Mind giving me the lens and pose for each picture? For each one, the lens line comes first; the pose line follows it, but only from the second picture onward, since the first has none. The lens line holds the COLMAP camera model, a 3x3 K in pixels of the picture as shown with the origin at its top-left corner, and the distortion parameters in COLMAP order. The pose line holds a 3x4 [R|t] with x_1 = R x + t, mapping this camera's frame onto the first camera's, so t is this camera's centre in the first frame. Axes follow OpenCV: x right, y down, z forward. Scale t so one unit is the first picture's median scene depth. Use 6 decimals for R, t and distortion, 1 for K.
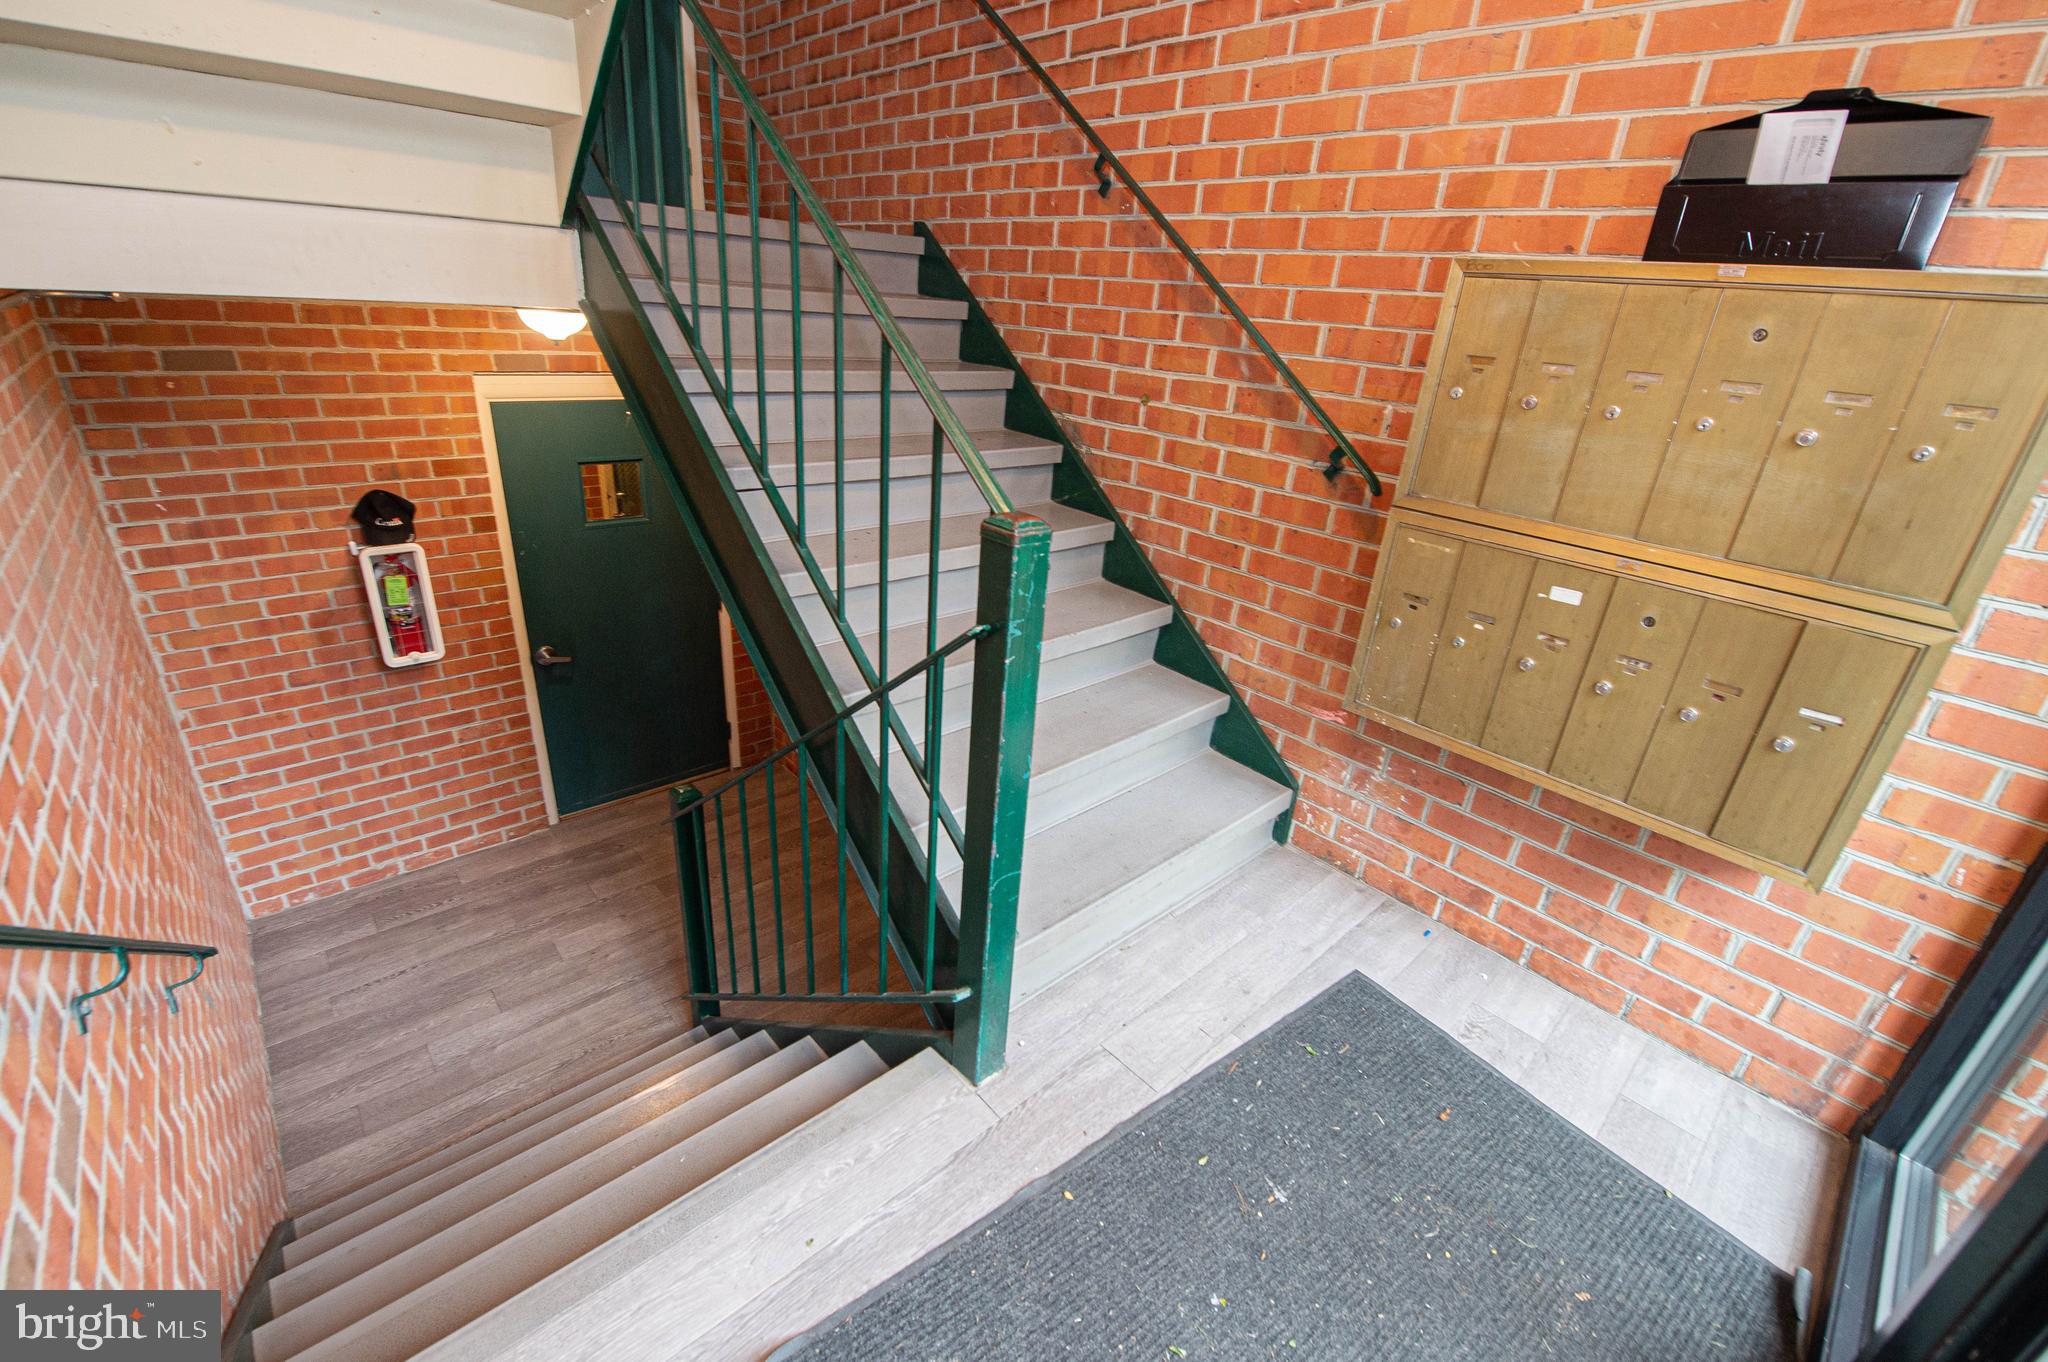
lens RADIAL K [[850.6, 0, 1015.5], [0, 850.6, 684.0], [0, 0, 1]] dist [-0.016830, -0.002241]
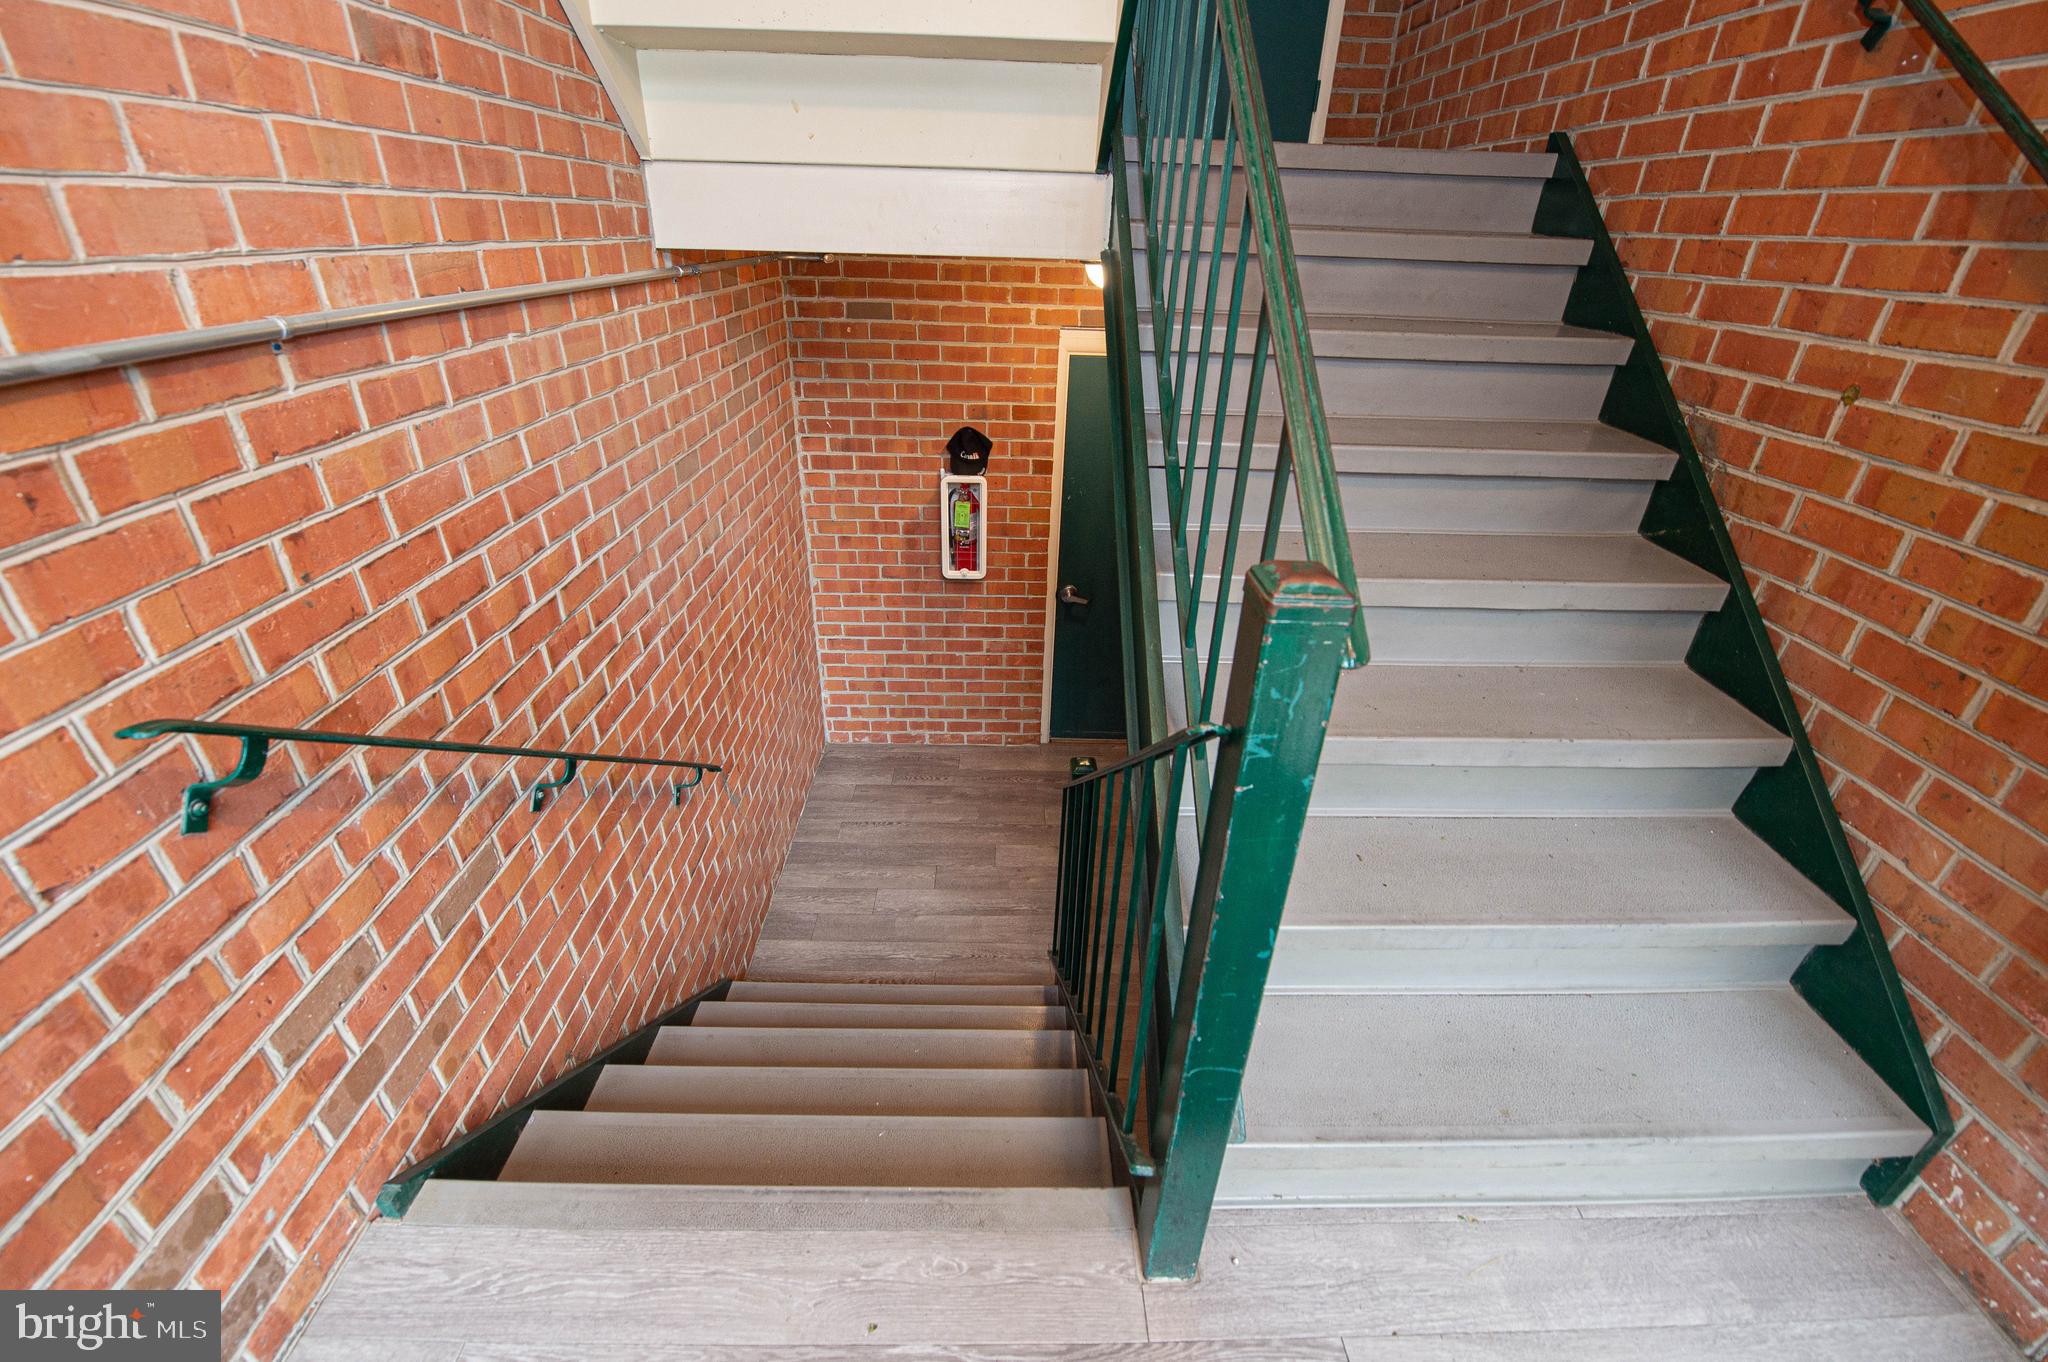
lens RADIAL K [[830.4, 0, 1019.8], [0, 830.4, 684.2], [0, 0, 1]] dist [-0.014701, -0.003702]
pose [[0.752388, 0.271720, -0.600067, 0.093265], [-0.244267, 0.961099, 0.128929, -0.061015], [0.611756, 0.049572, 0.789492, 0.174557]]
